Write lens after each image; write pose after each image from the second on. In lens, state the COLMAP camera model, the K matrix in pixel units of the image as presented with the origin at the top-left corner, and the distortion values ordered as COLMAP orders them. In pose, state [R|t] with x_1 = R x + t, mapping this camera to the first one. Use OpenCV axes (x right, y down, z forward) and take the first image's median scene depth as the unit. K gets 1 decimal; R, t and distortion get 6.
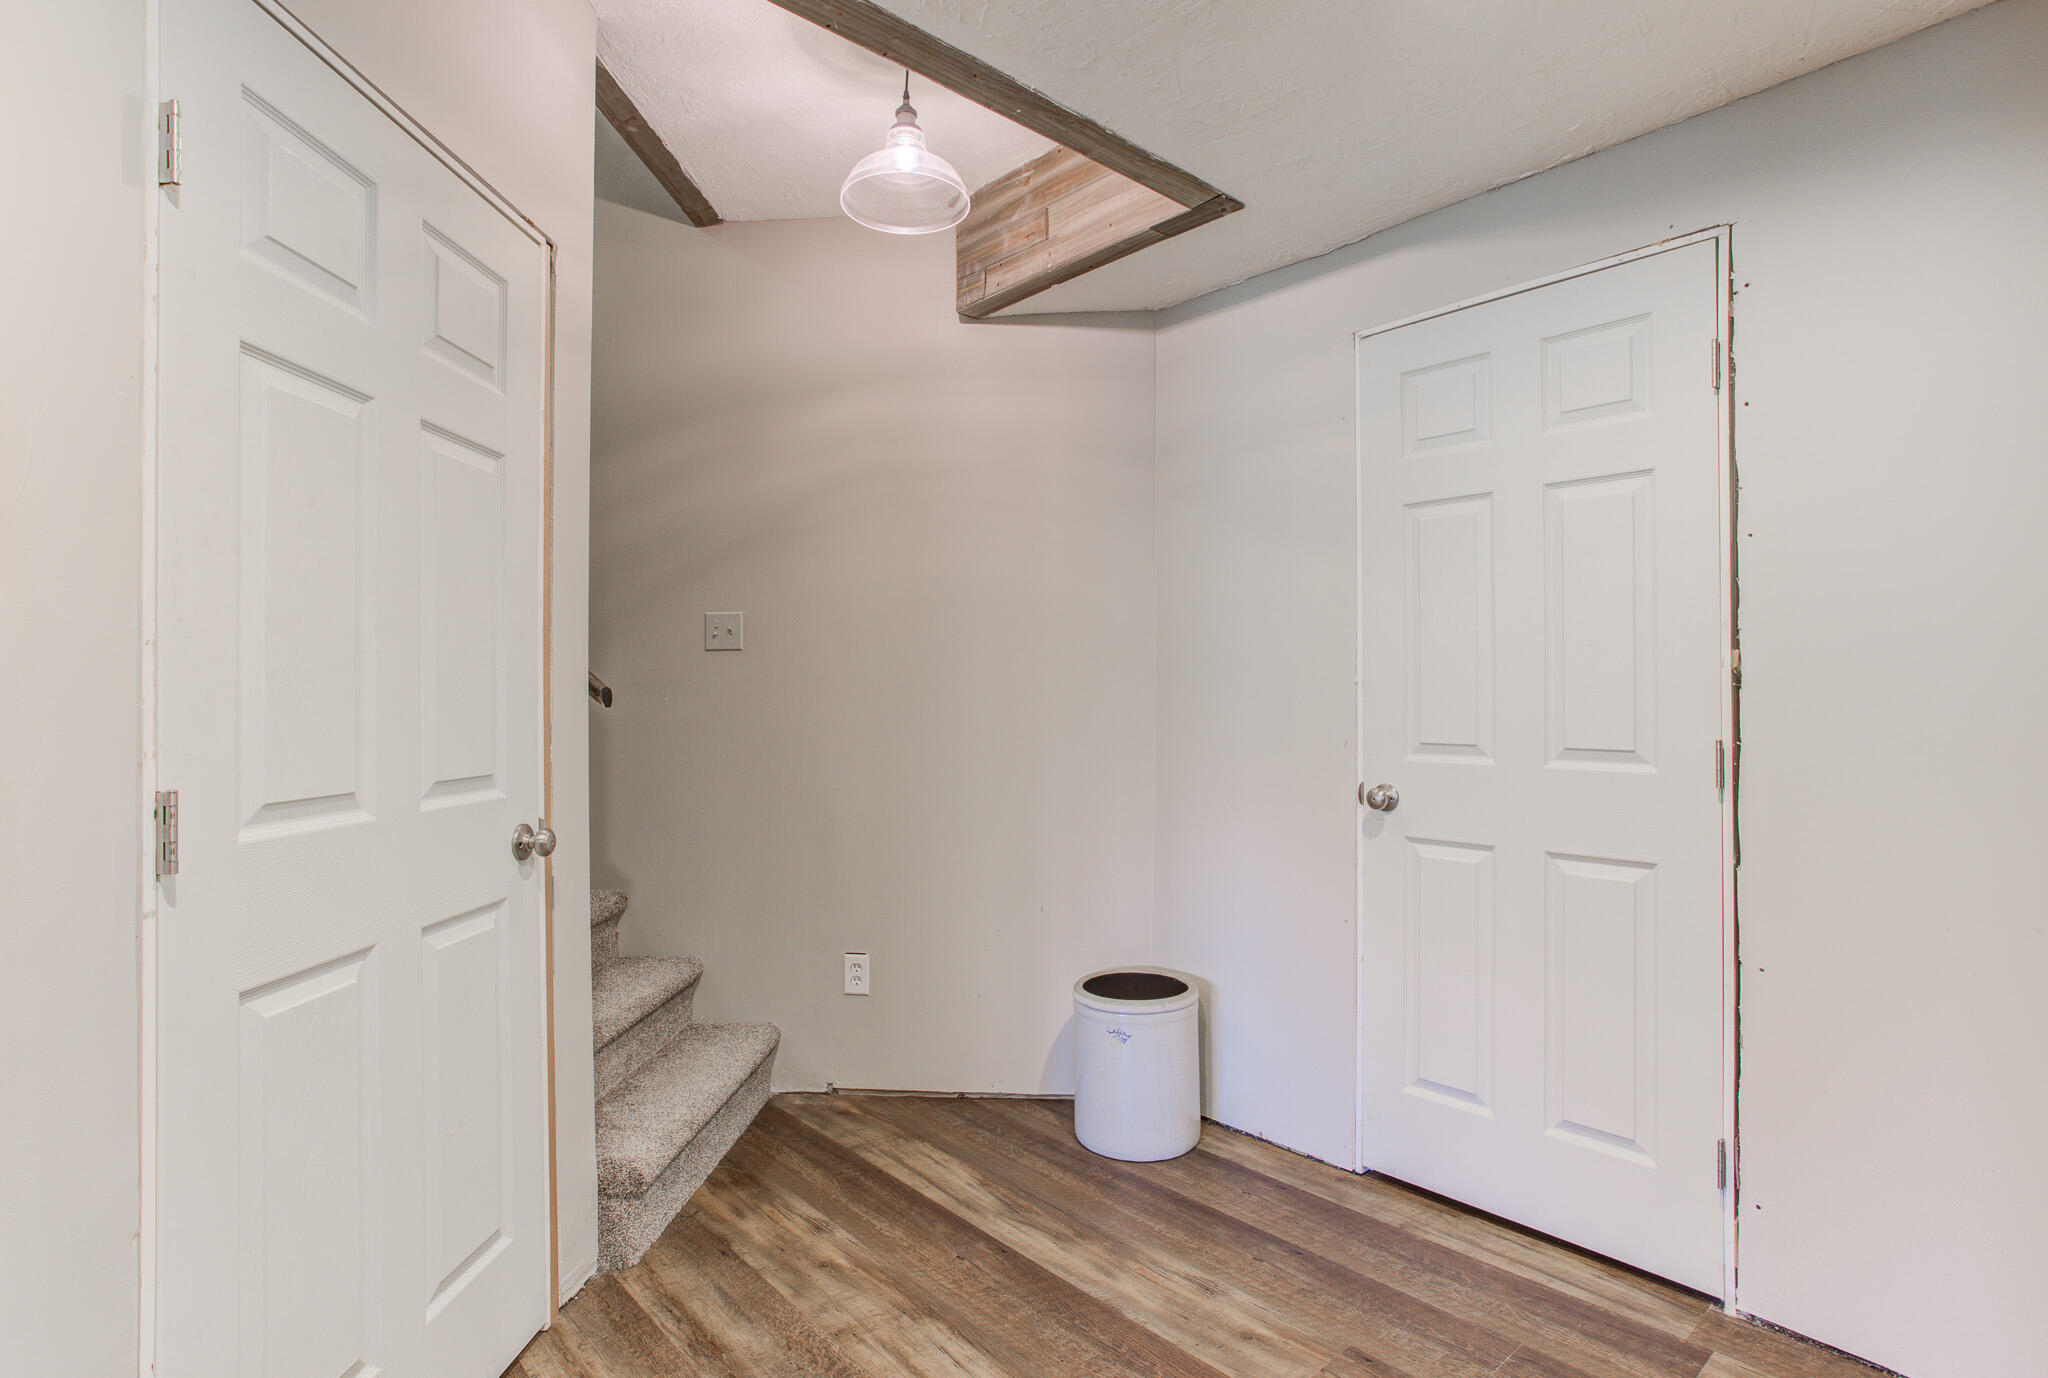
lens RADIAL K [[1018.1, 0, 1017.6], [0, 1018.1, 681.8], [0, 0, 1]] dist [-0.061499, 0.034005]
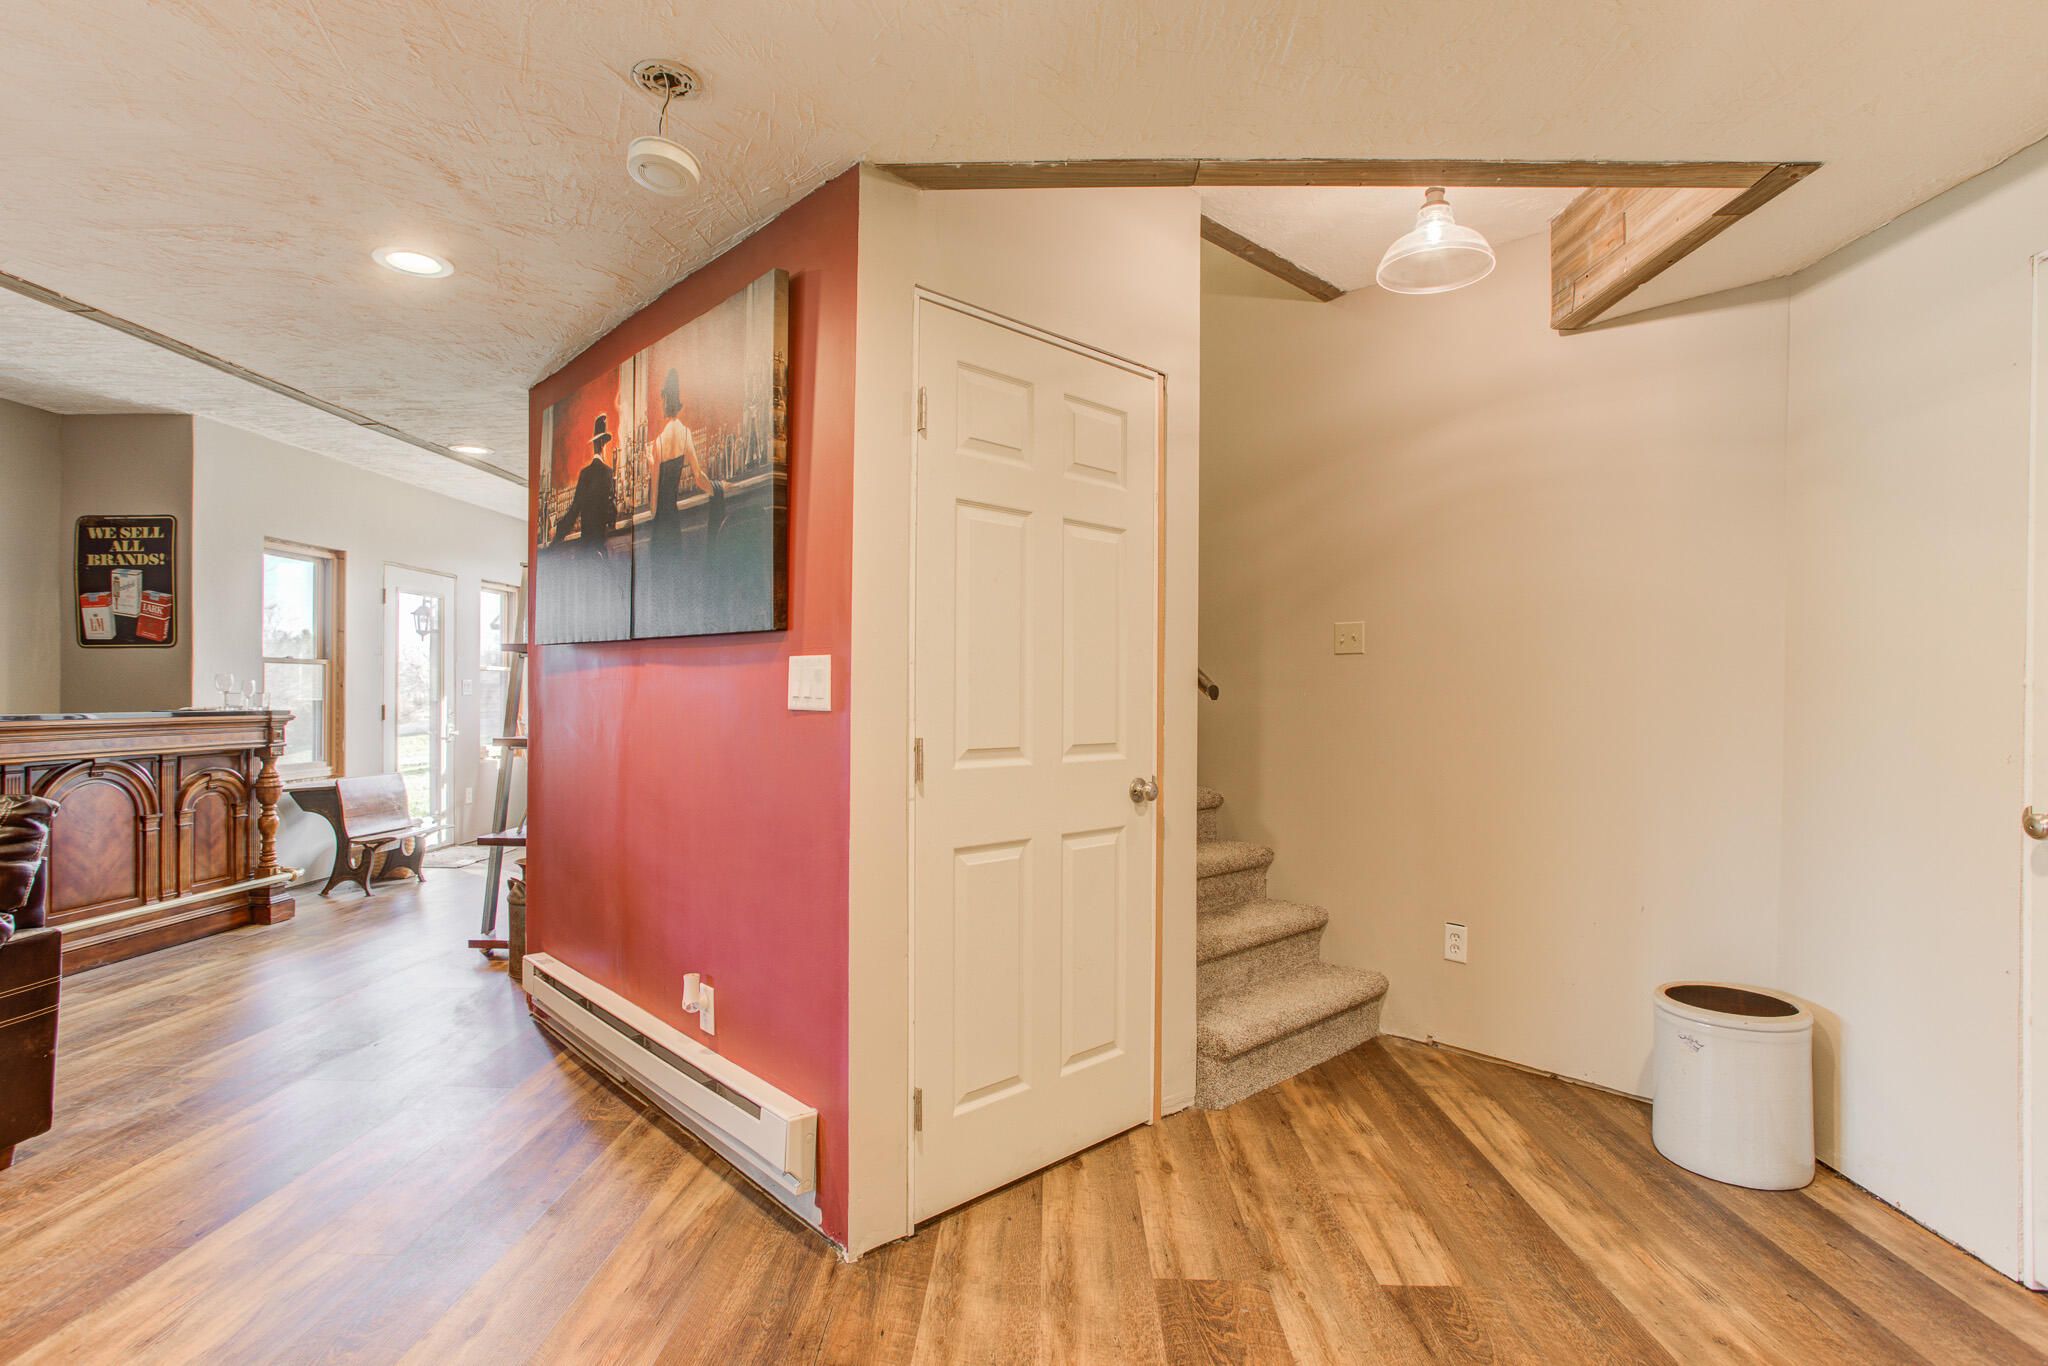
lens RADIAL K [[986.7, 0, 1023.1], [0, 986.7, 688.3], [0, 0, 1]] dist [-0.073824, 0.032532]
pose [[0.725875, 0.009430, -0.687762, 0.288209], [-0.001040, 0.999920, 0.012612, -0.006368], [0.687826, -0.008440, 0.725827, -0.127283]]
